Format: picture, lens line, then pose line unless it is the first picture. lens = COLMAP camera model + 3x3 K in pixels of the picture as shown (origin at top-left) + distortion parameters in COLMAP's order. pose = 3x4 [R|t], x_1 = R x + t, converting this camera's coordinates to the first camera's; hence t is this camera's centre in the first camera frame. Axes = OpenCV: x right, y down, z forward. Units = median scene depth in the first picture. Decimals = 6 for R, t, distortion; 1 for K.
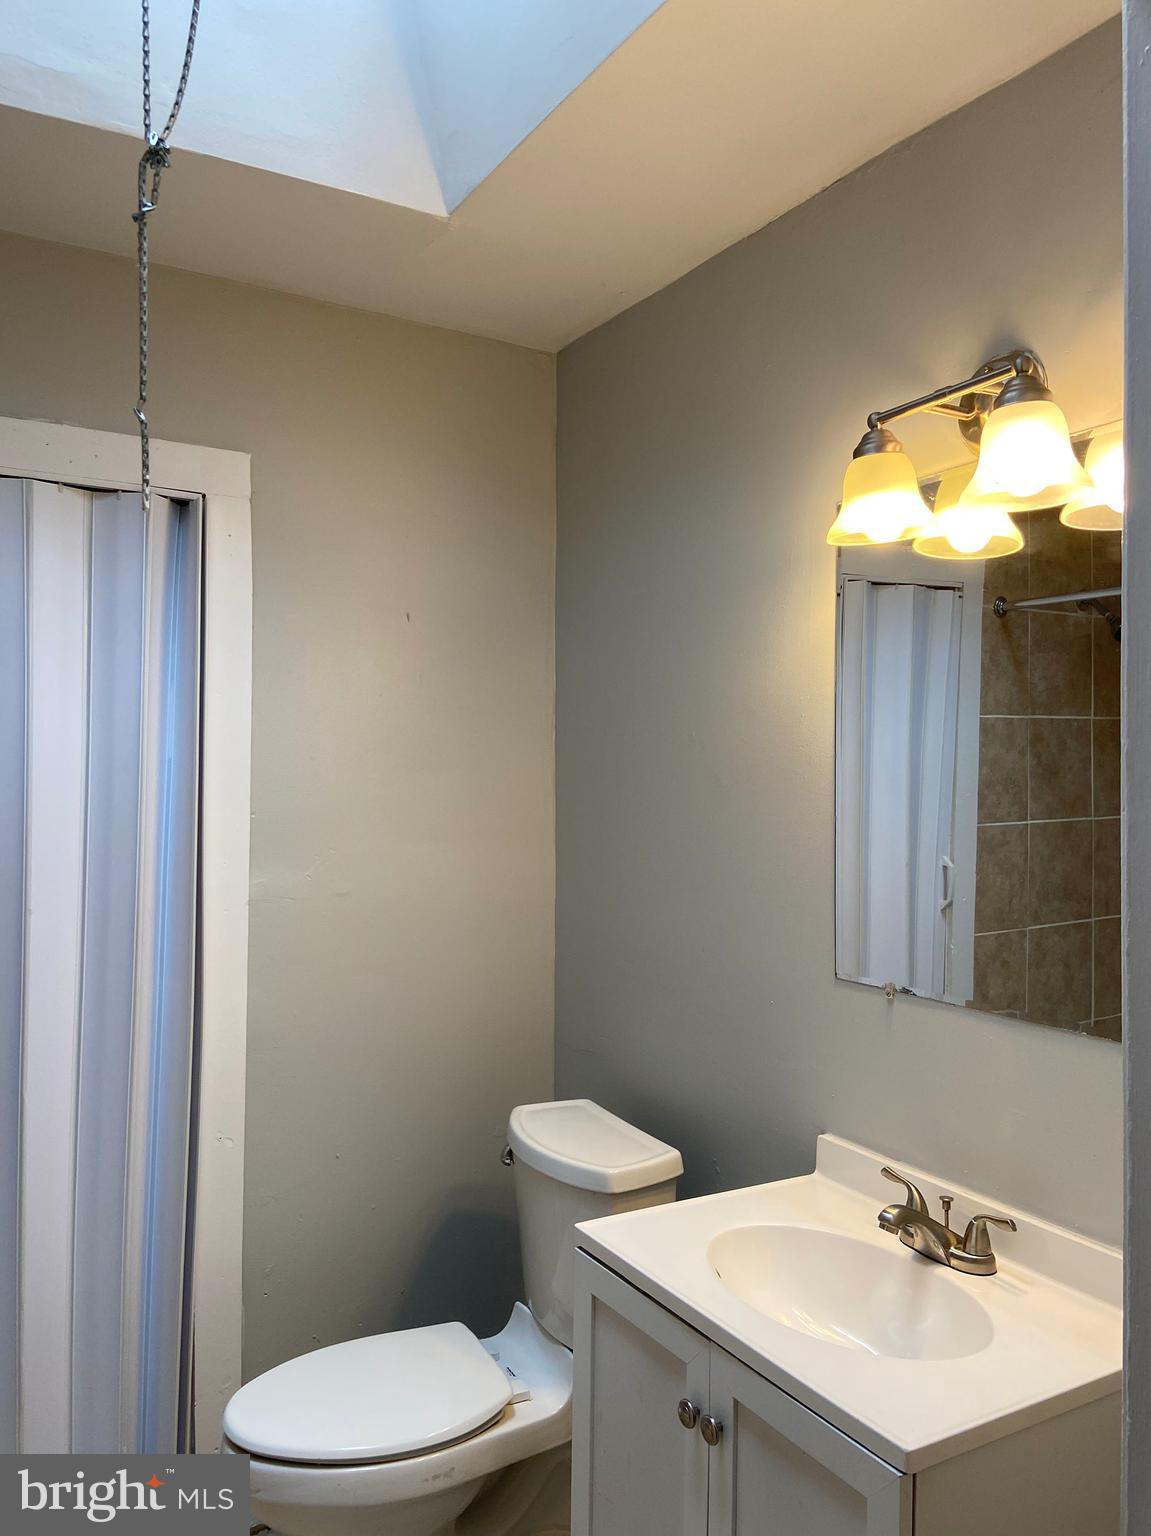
lens RADIAL K [[1158.2, 0, 583.6], [0, 1158.2, 763.6], [0, 0, 1]] dist [0.080043, -0.123409]
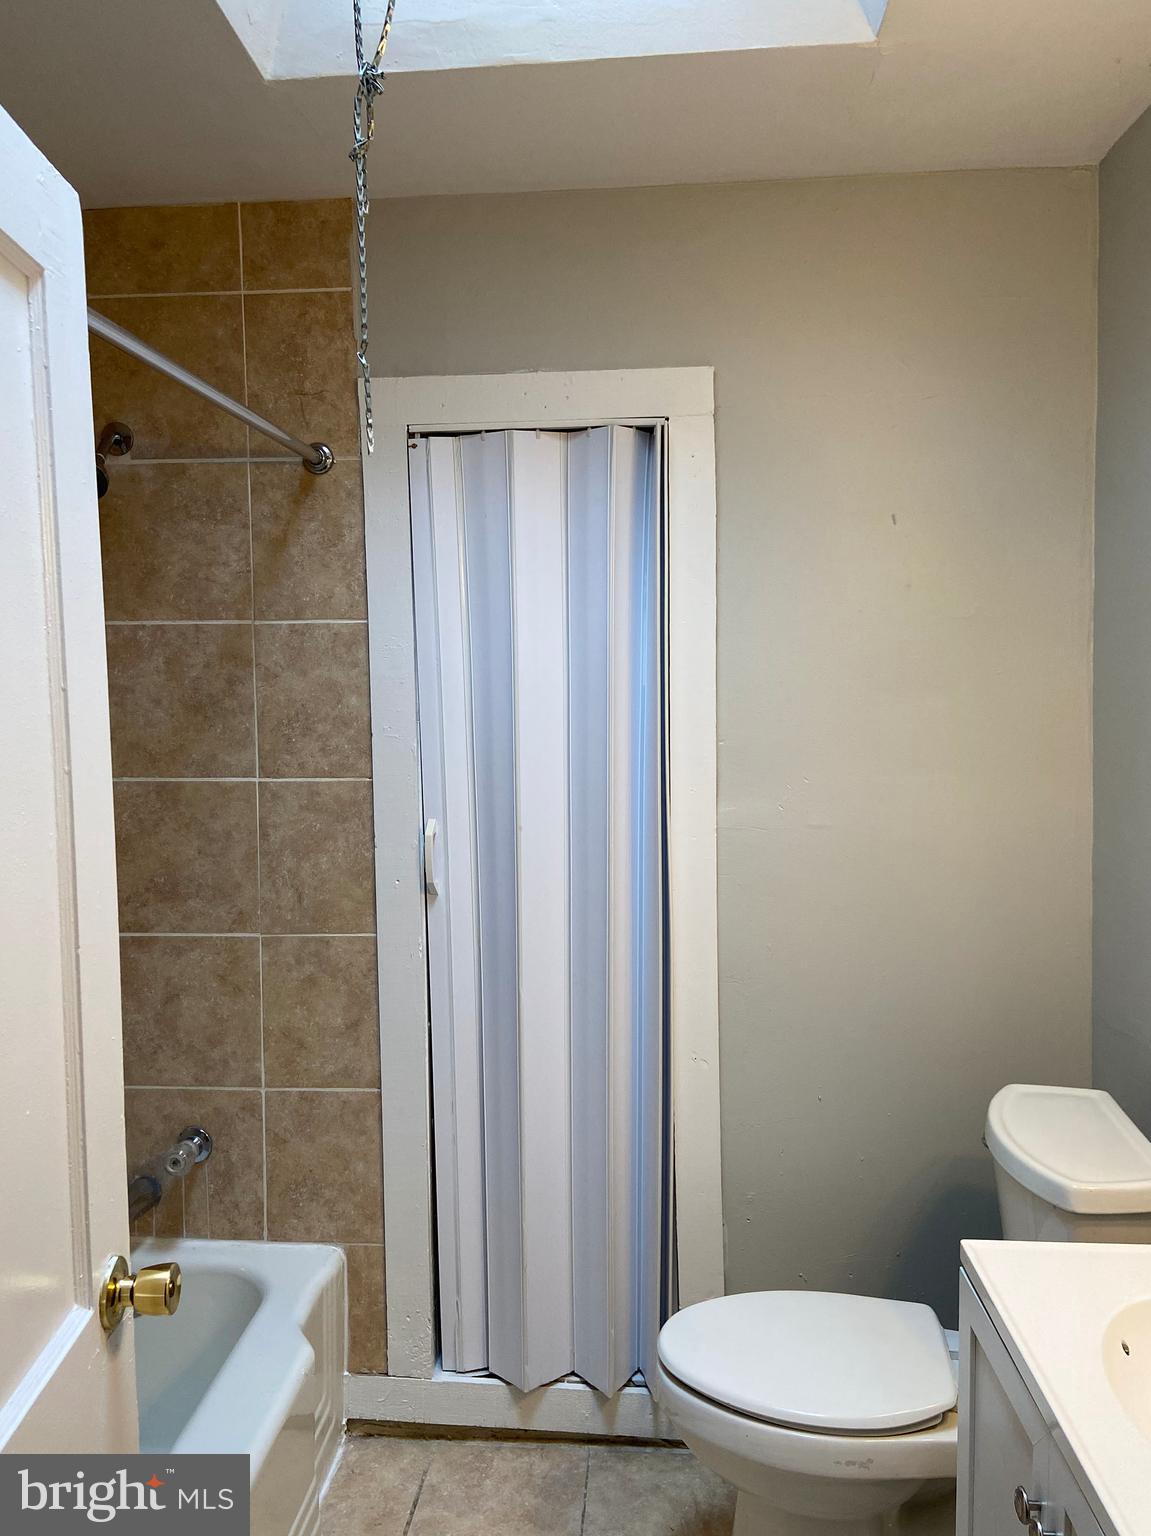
lens RADIAL K [[1158.2, 0, 573.2], [0, 1158.2, 764.3], [0, 0, 1]] dist [0.080043, -0.123409]
pose [[0.807364, 0.018948, -0.589749, 0.203625], [0.023268, 0.997684, 0.063909, -0.002931], [0.589594, -0.065320, 0.805054, 0.146301]]
